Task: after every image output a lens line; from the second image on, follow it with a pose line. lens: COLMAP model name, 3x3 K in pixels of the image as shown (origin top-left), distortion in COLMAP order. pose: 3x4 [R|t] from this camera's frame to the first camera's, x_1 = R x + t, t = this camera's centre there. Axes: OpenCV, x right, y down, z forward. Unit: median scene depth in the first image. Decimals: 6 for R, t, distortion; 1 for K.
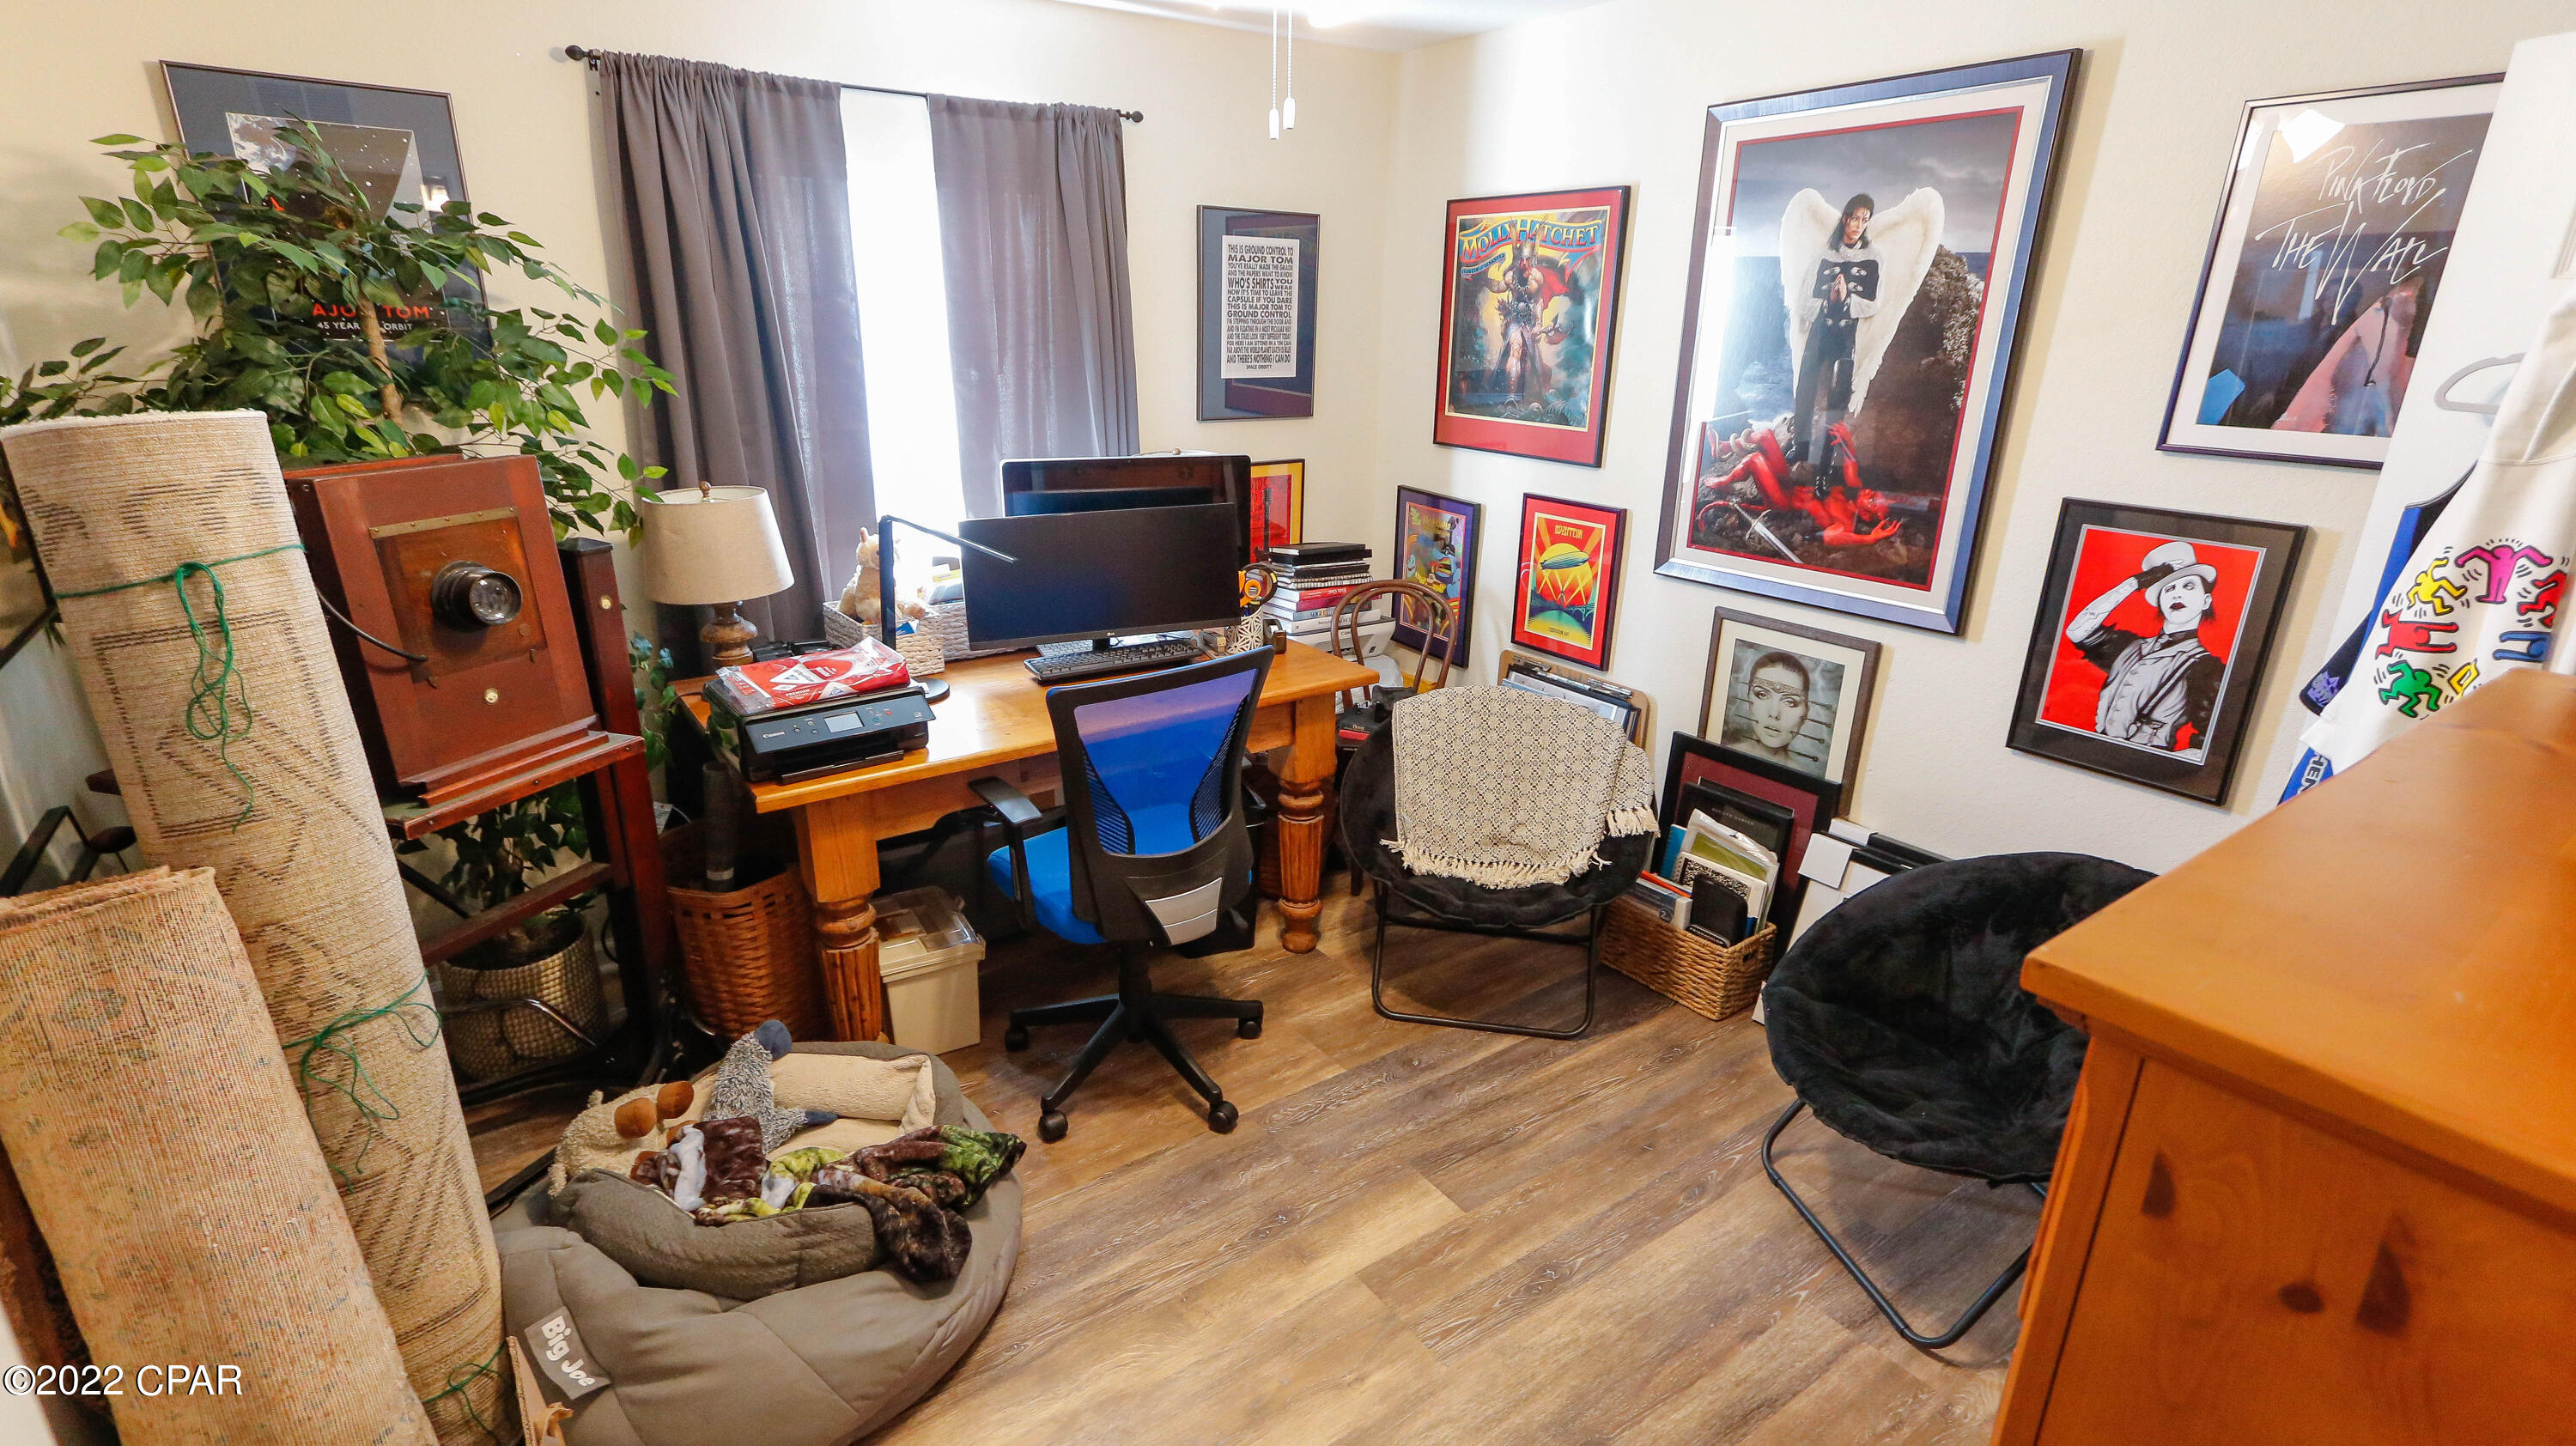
lens RADIAL K [[1197.3, 0, 1281.5], [0, 1197.3, 804.7], [0, 0, 1]] dist [0.025551, -0.004547]
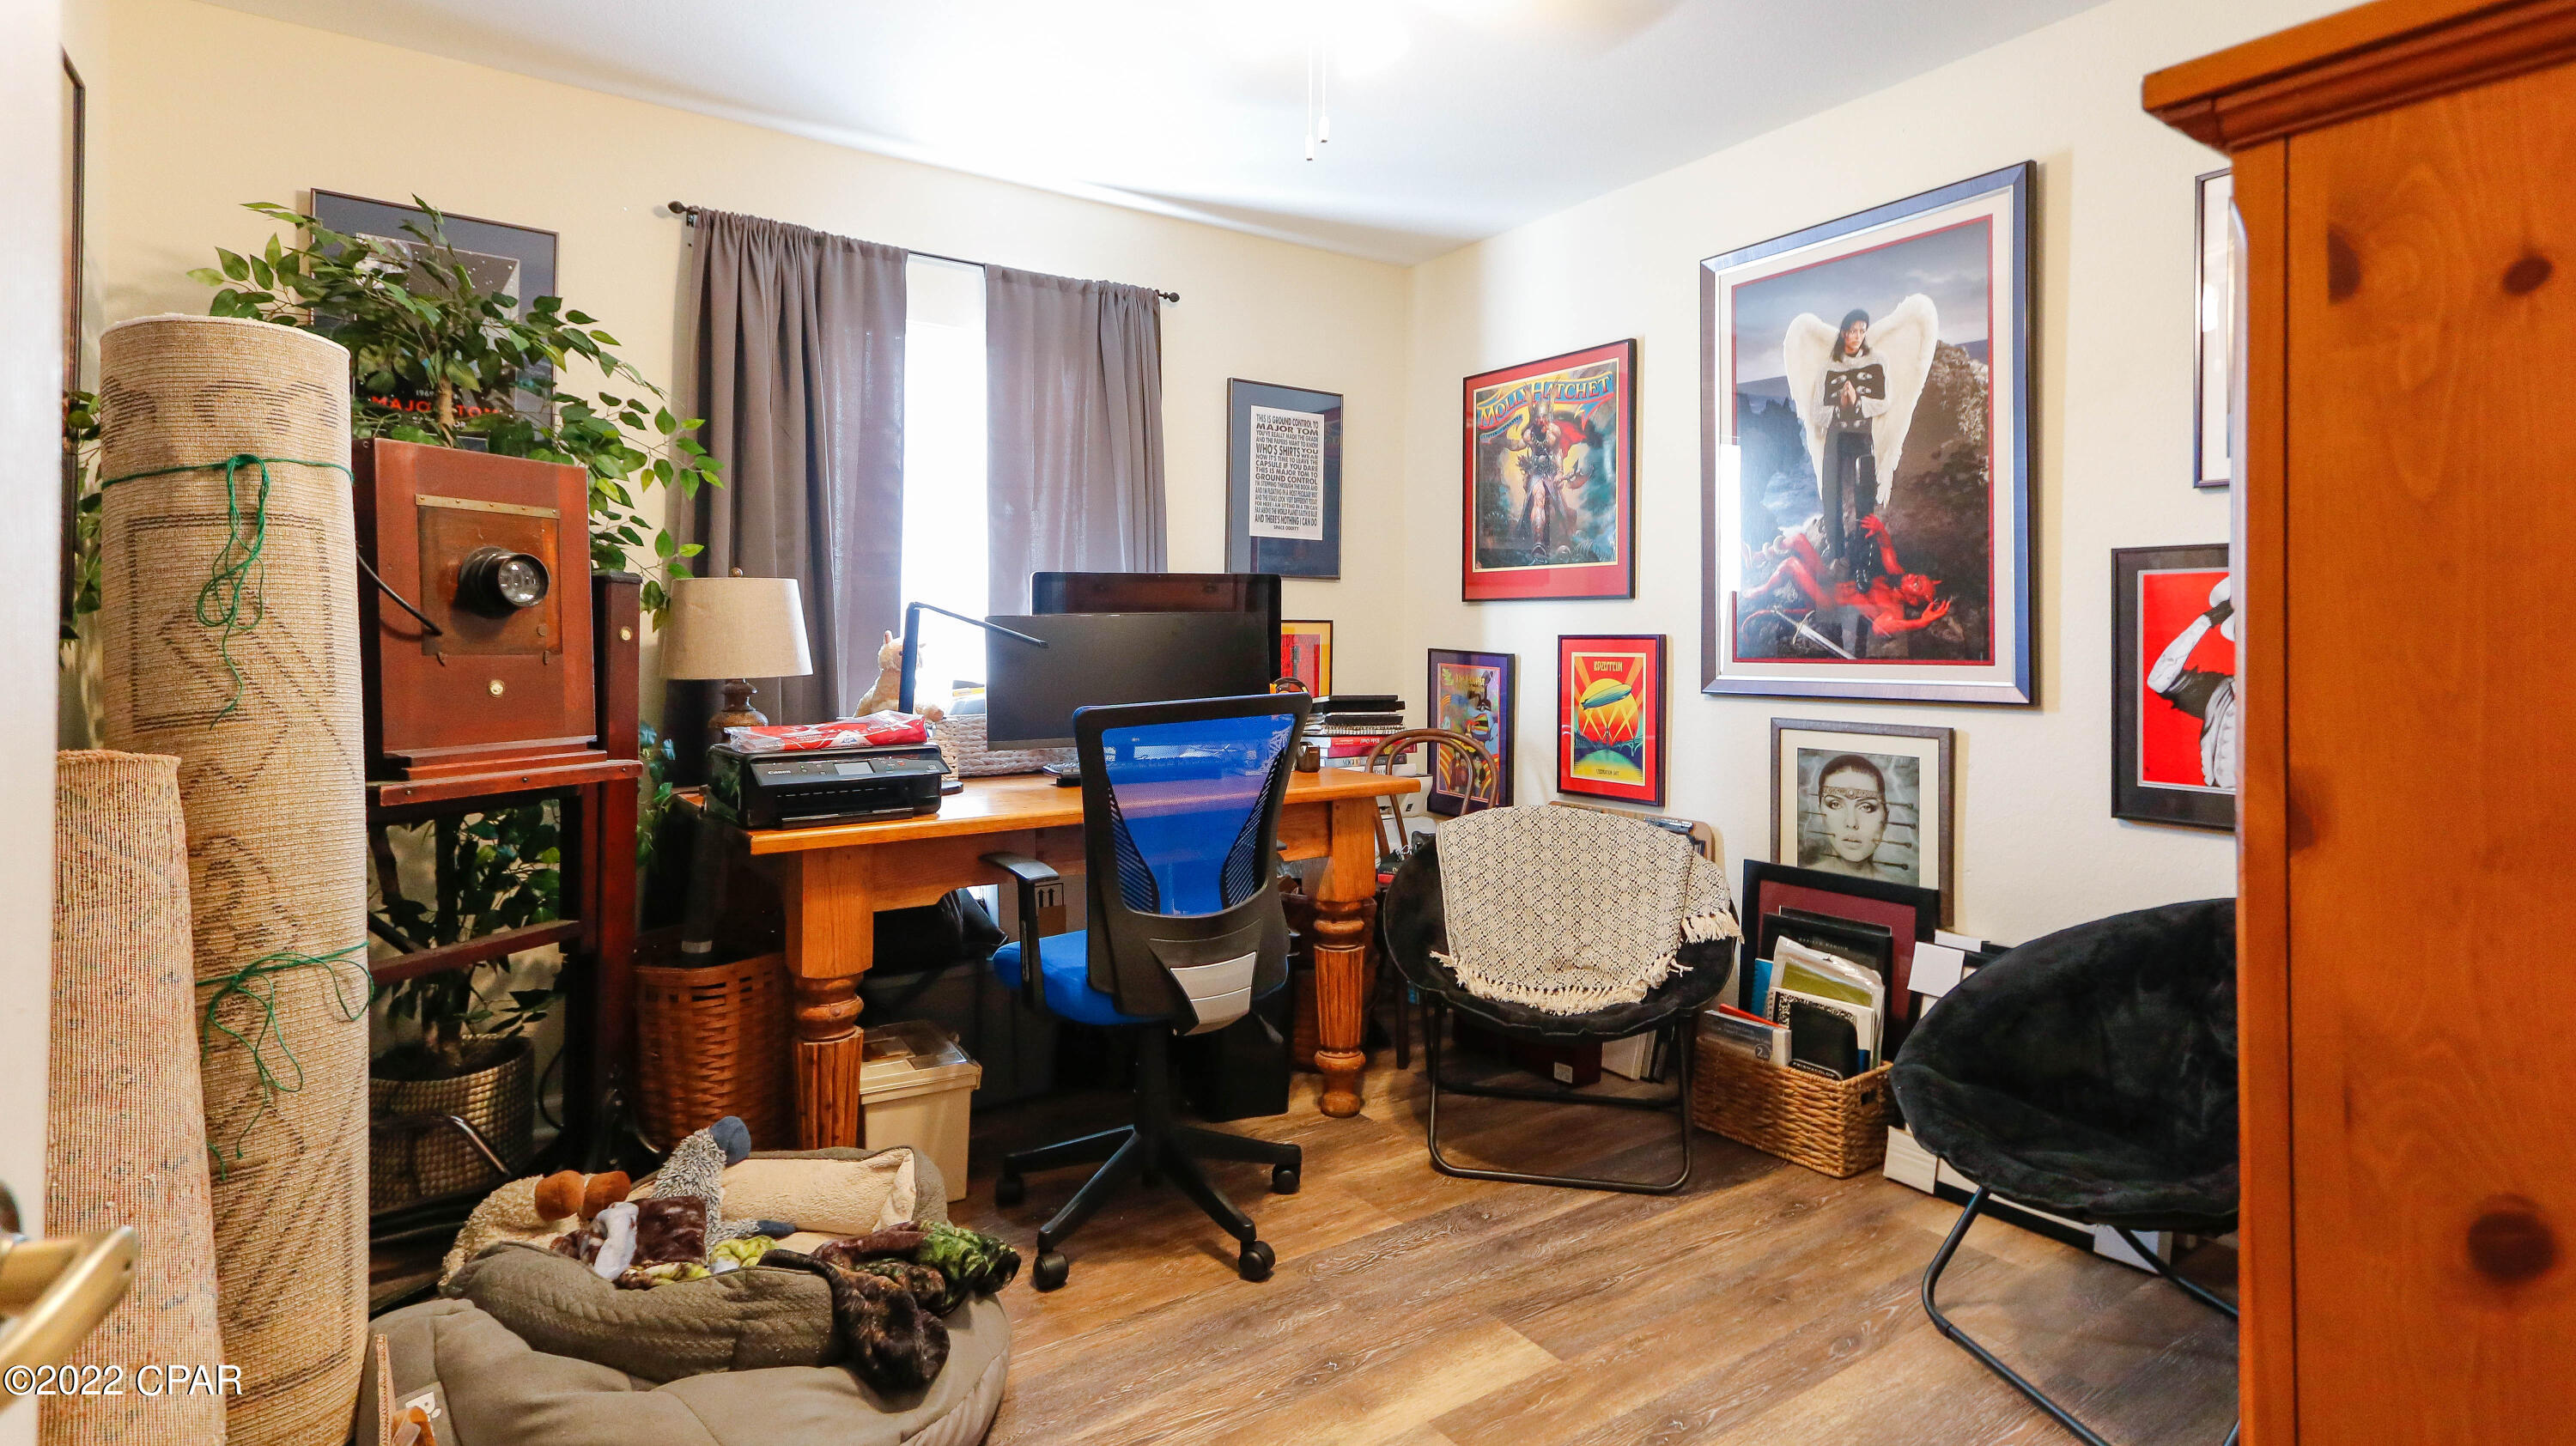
lens RADIAL K [[1283.3, 0, 1287.0], [0, 1283.3, 670.0], [0, 0, 1]] dist [0.029195, -0.005372]
pose [[0.999872, -0.012625, -0.009797, -0.014258], [0.008605, 0.941946, -0.335653, 0.177806], [0.013466, 0.335526, 0.941935, 0.029461]]
